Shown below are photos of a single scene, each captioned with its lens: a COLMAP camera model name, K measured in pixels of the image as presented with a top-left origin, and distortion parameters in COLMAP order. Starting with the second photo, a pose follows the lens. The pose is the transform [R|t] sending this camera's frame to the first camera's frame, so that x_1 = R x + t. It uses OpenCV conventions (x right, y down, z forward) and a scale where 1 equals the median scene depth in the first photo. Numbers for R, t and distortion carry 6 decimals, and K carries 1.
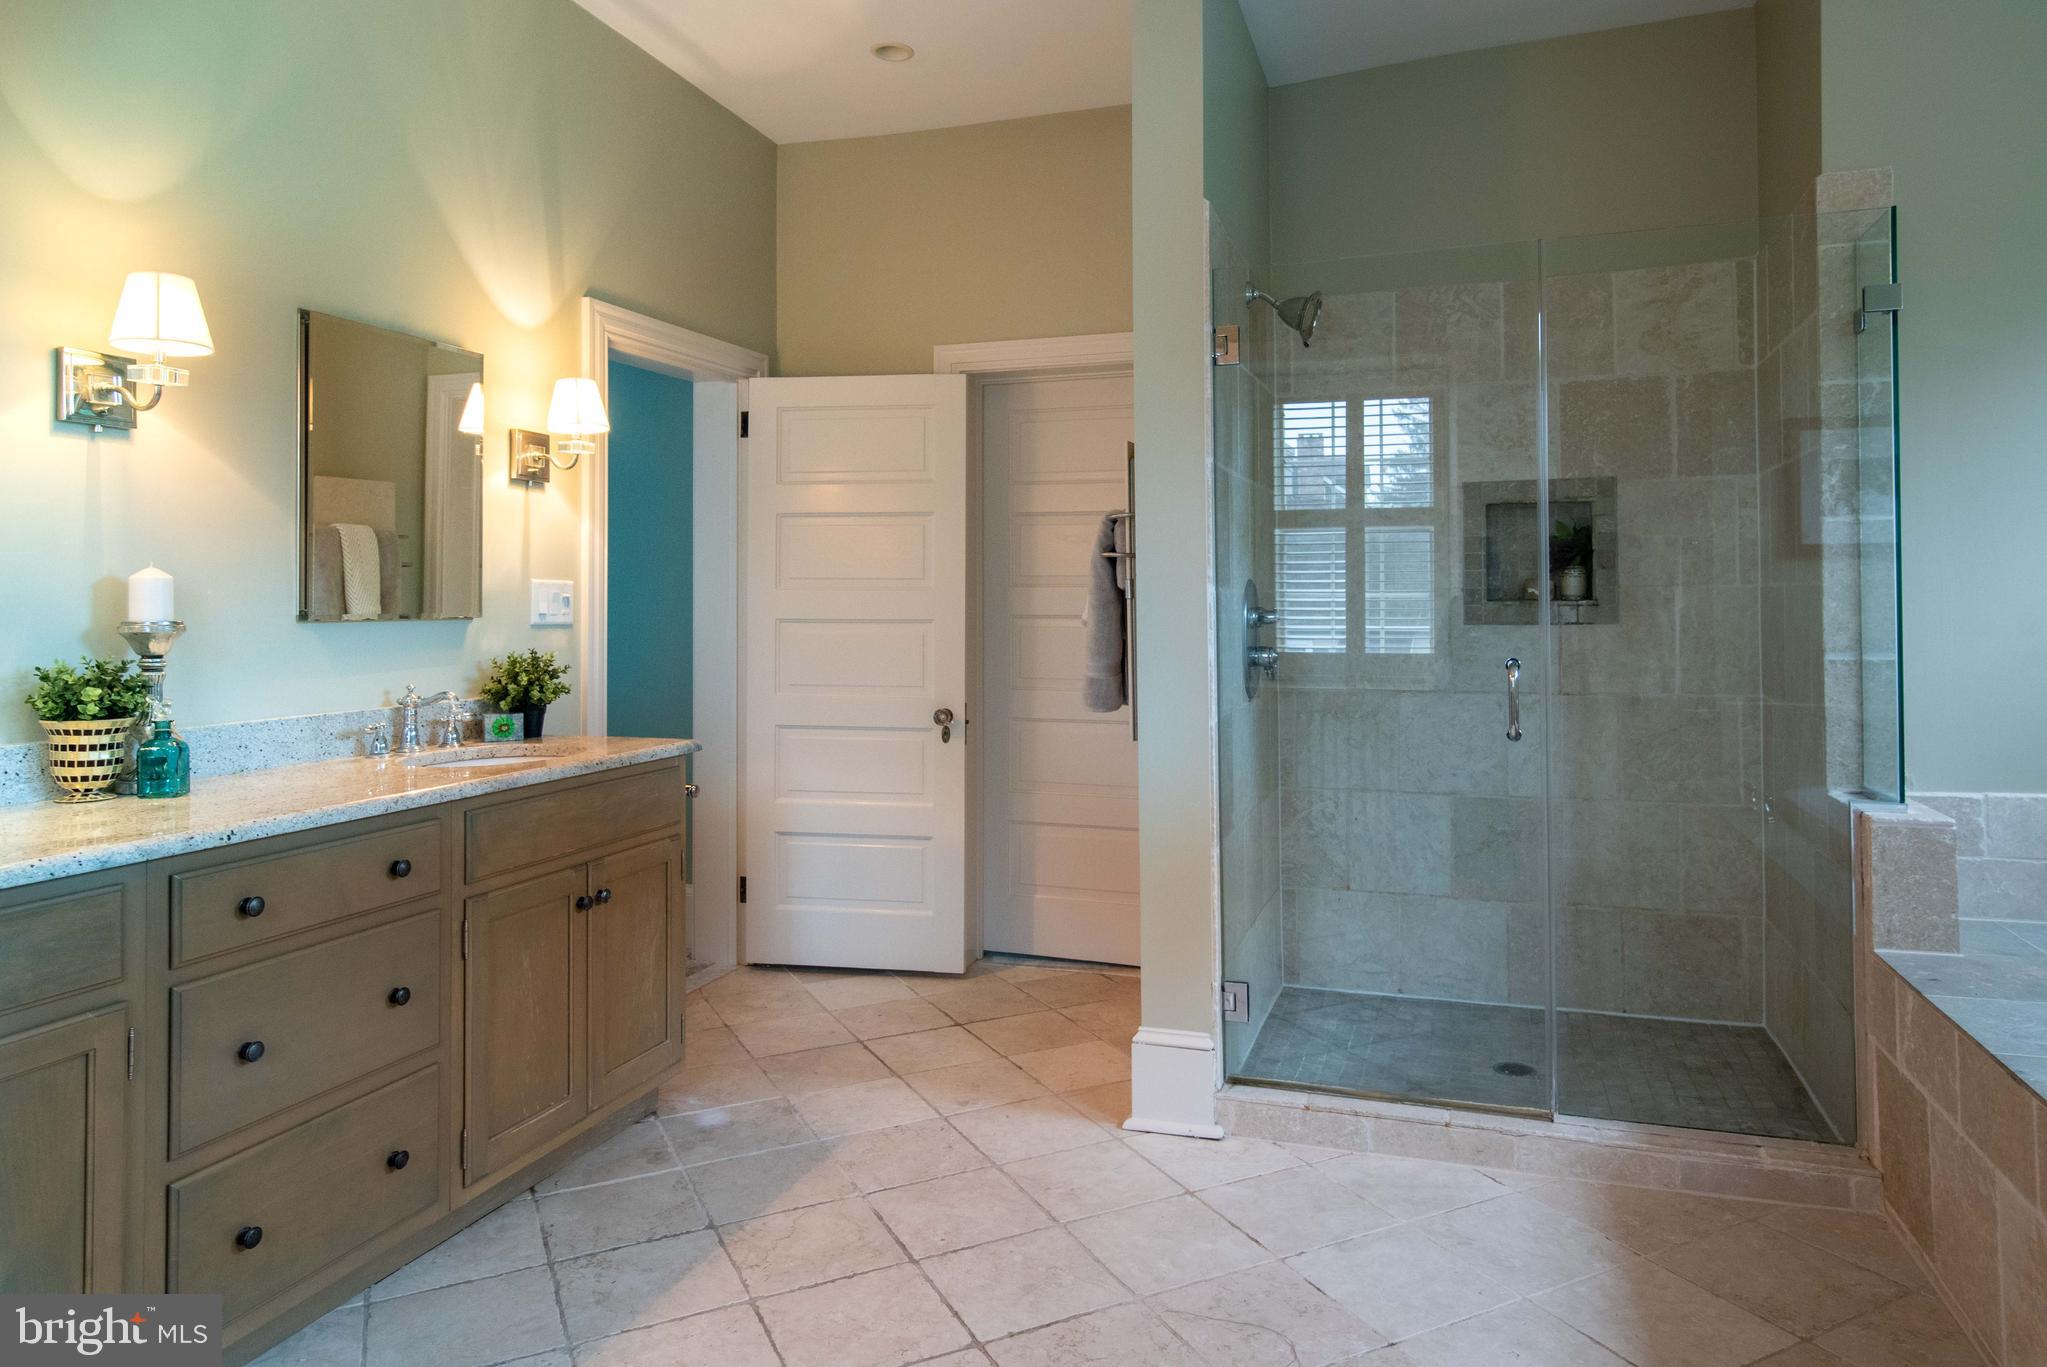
lens RADIAL K [[1317.0, 0, 1021.1], [0, 1317.0, 585.5], [0, 0, 1]] dist [0.001592, 0.001332]
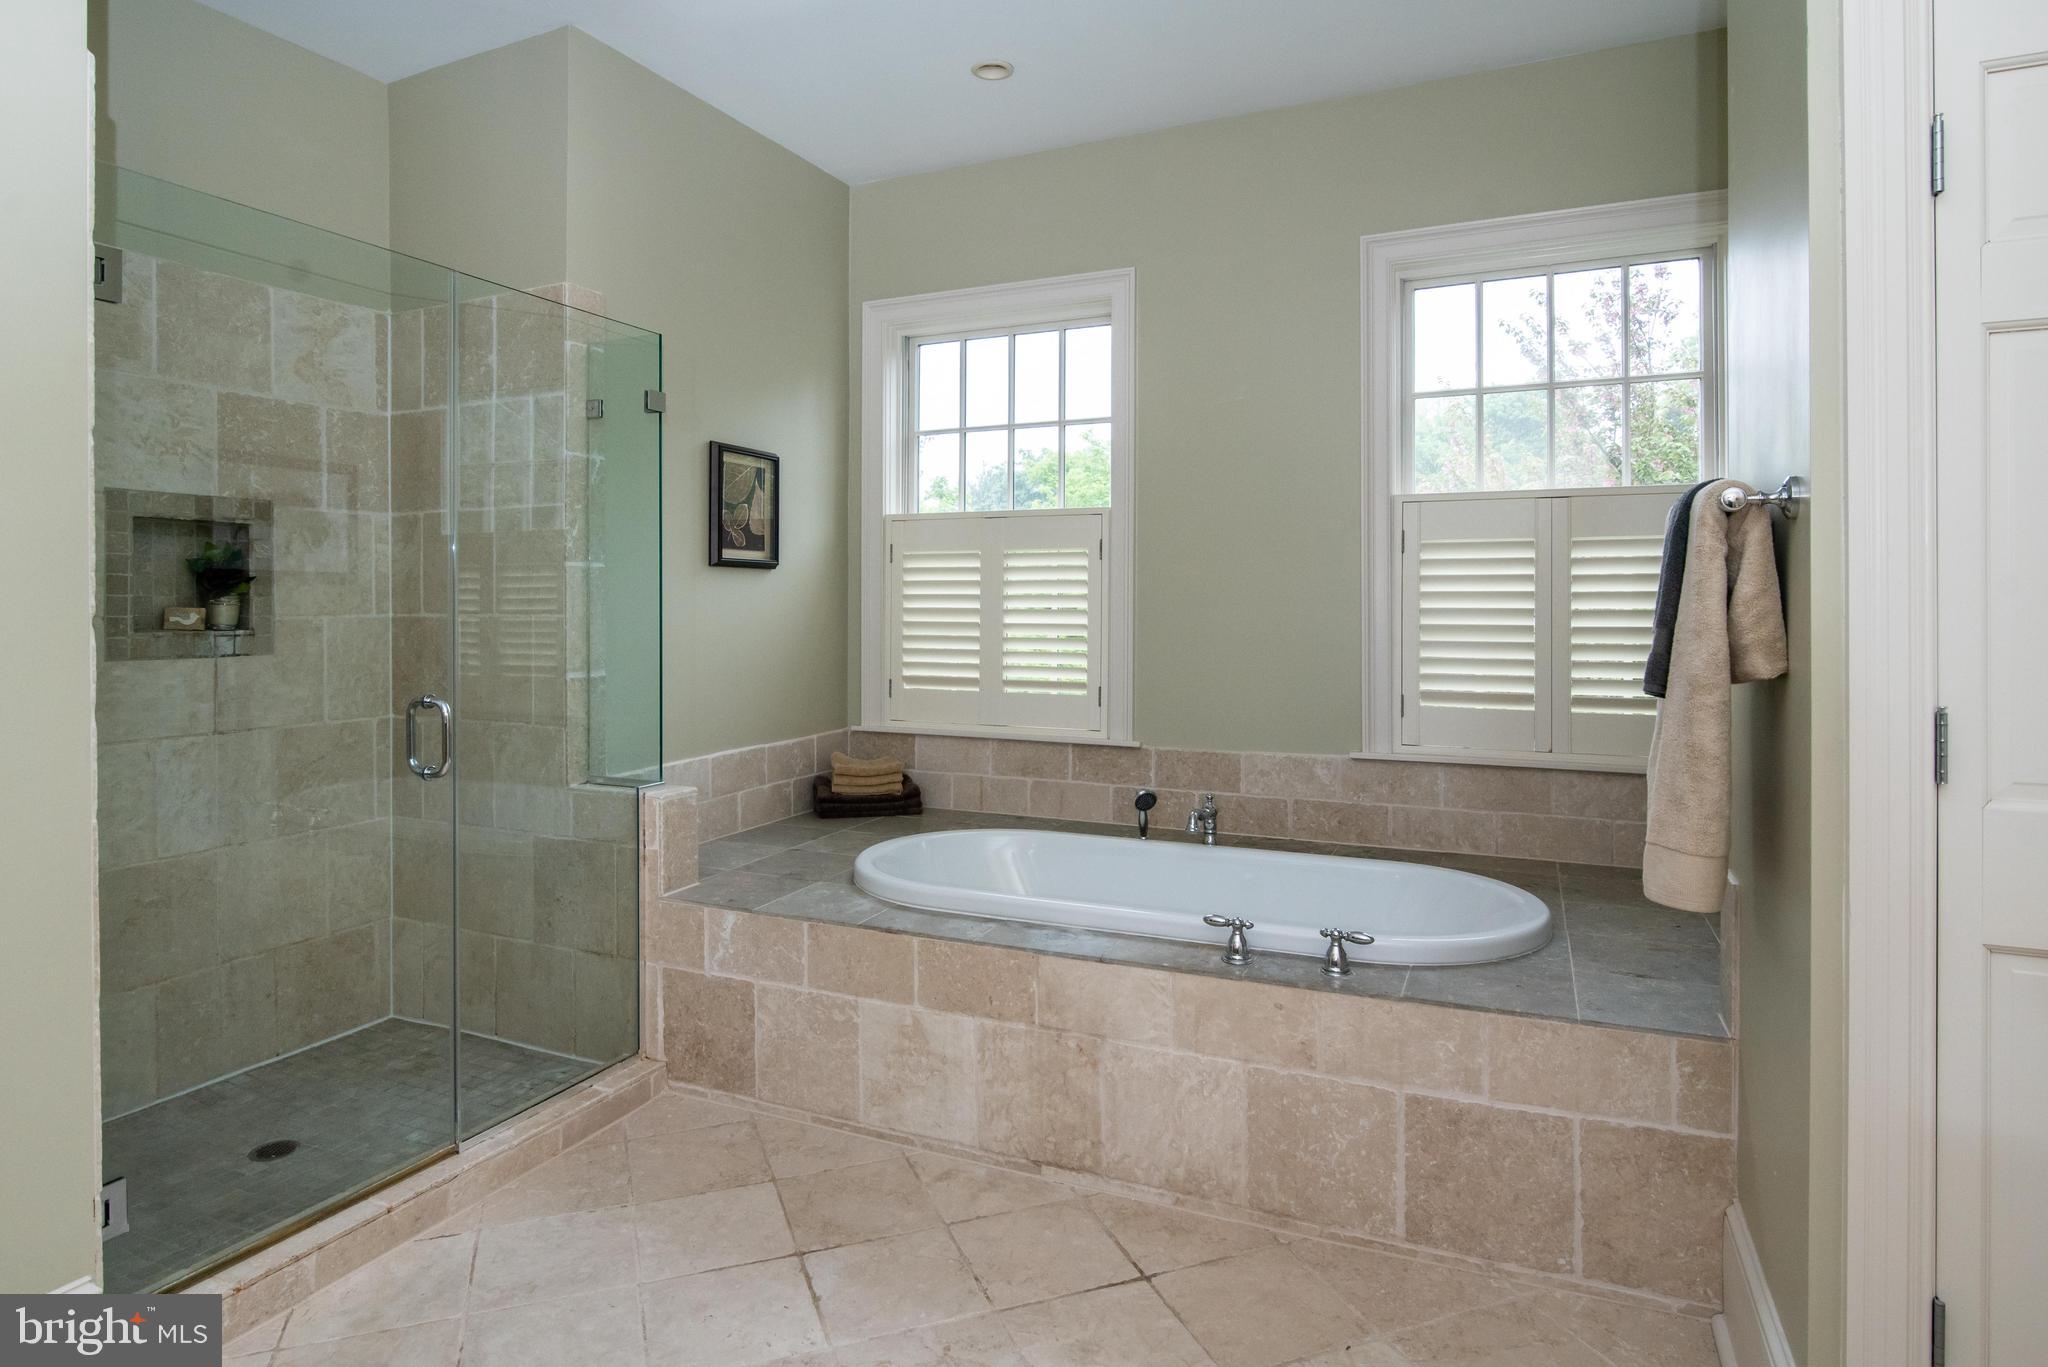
lens RADIAL K [[1150.5, 0, 1011.0], [0, 1150.5, 608.4], [0, 0, 1]] dist [-0.001457, -0.002108]
pose [[0.096691, 0.007356, 0.995287, -0.333752], [-0.011669, 0.999912, -0.006257, -0.005514], [-0.995246, -0.011009, 0.096768, 0.388631]]
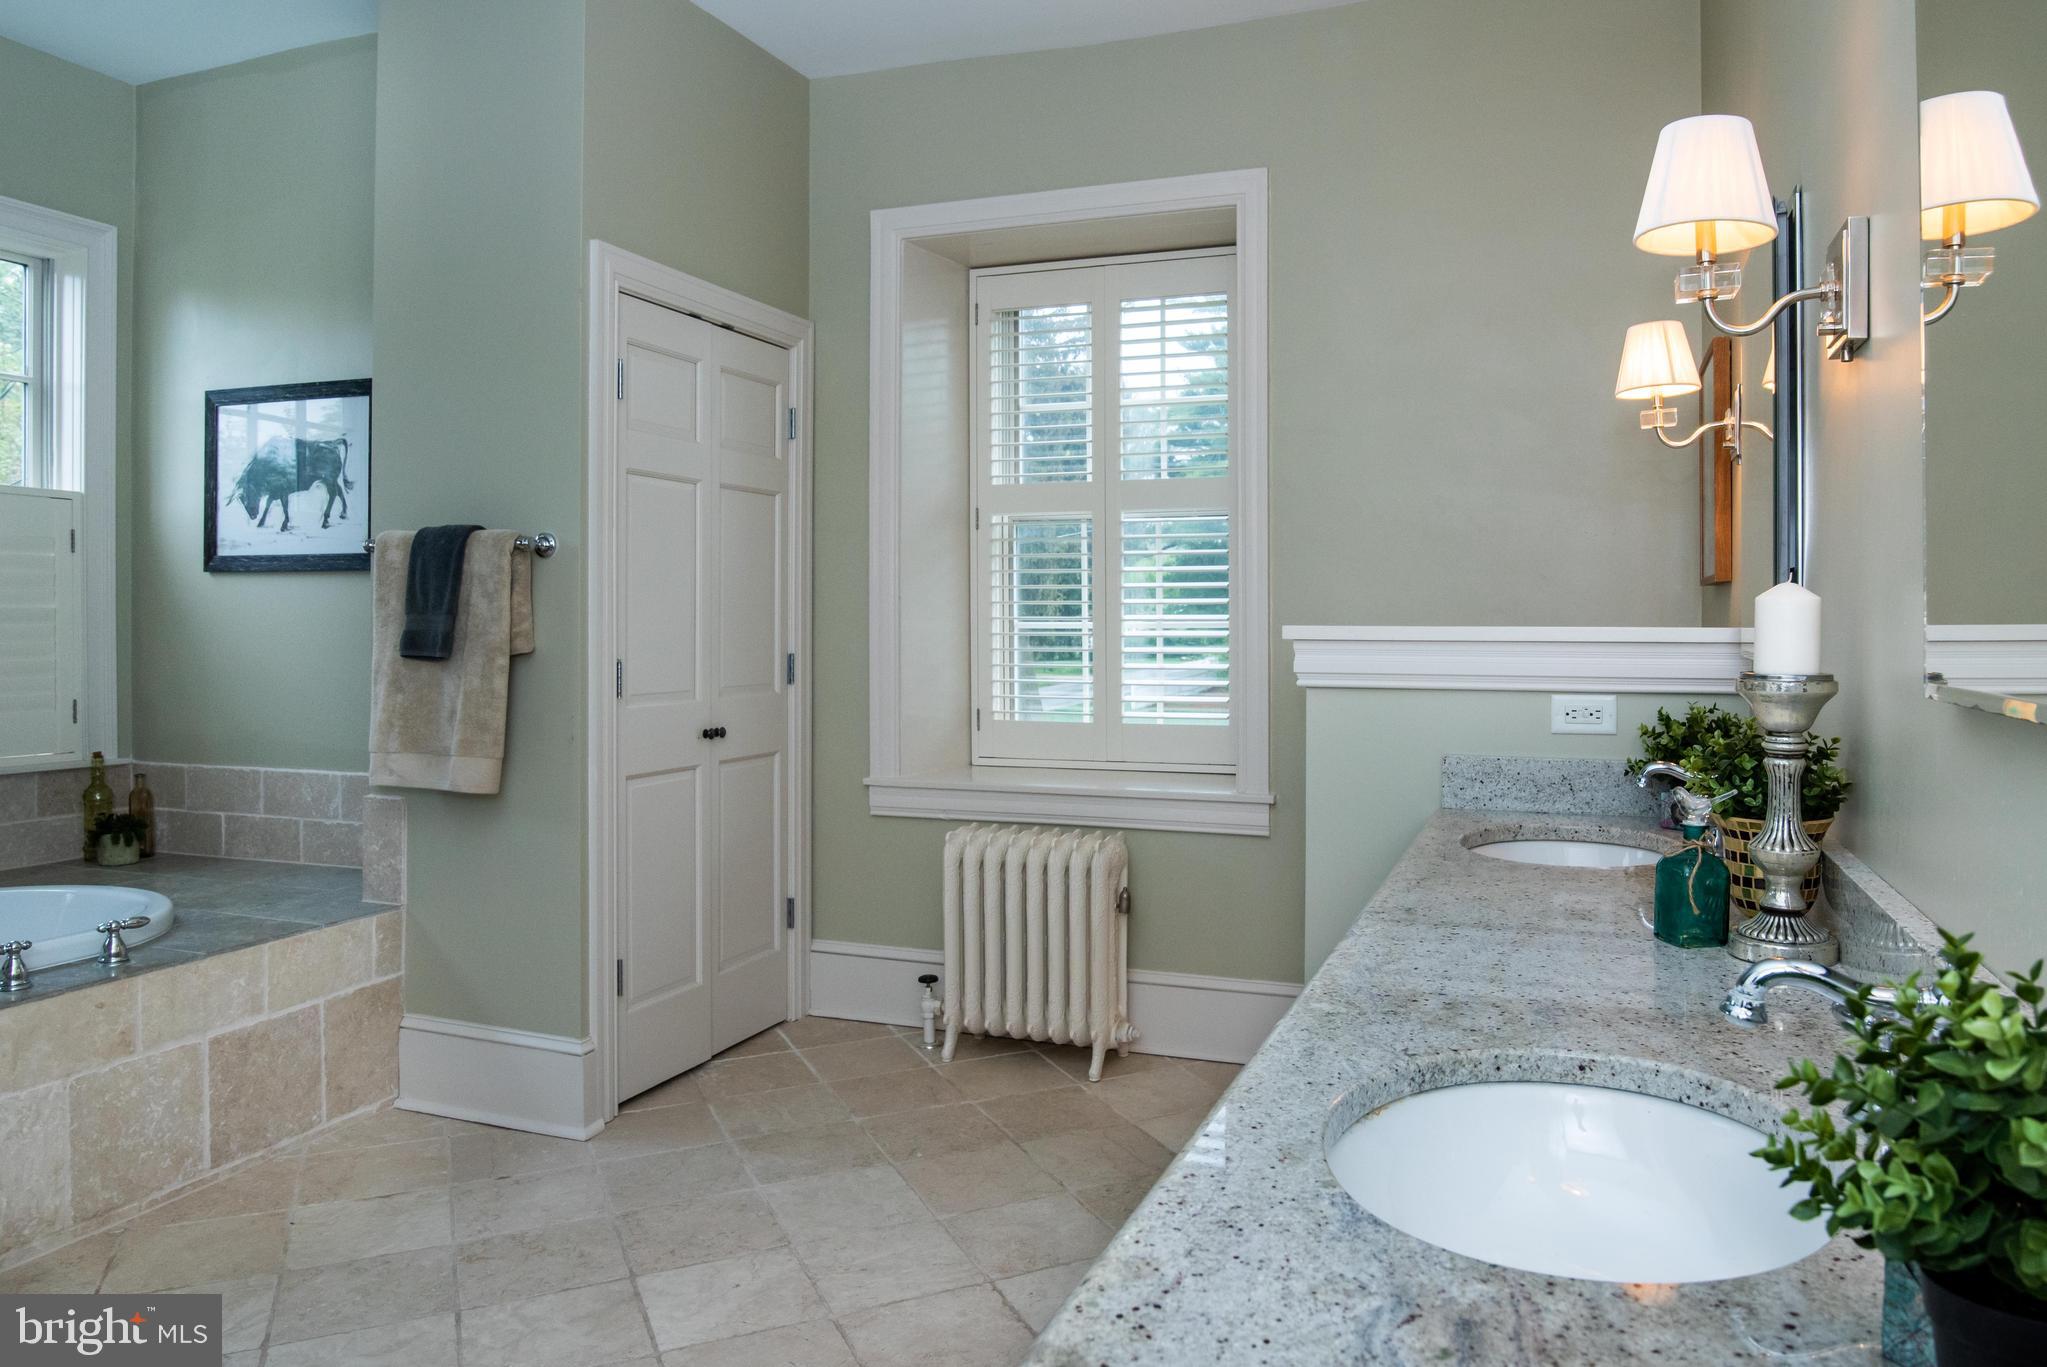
lens RADIAL K [[1357.0, 0, 1028.9], [0, 1357.0, 635.1], [0, 0, 1]] dist [-0.036817, 0.001514]
pose [[-0.999177, 0.004340, 0.040332, -0.222549], [0.004335, 0.999991, -0.000193, 0.007997], [-0.040332, -0.000018, -0.999186, 1.019633]]
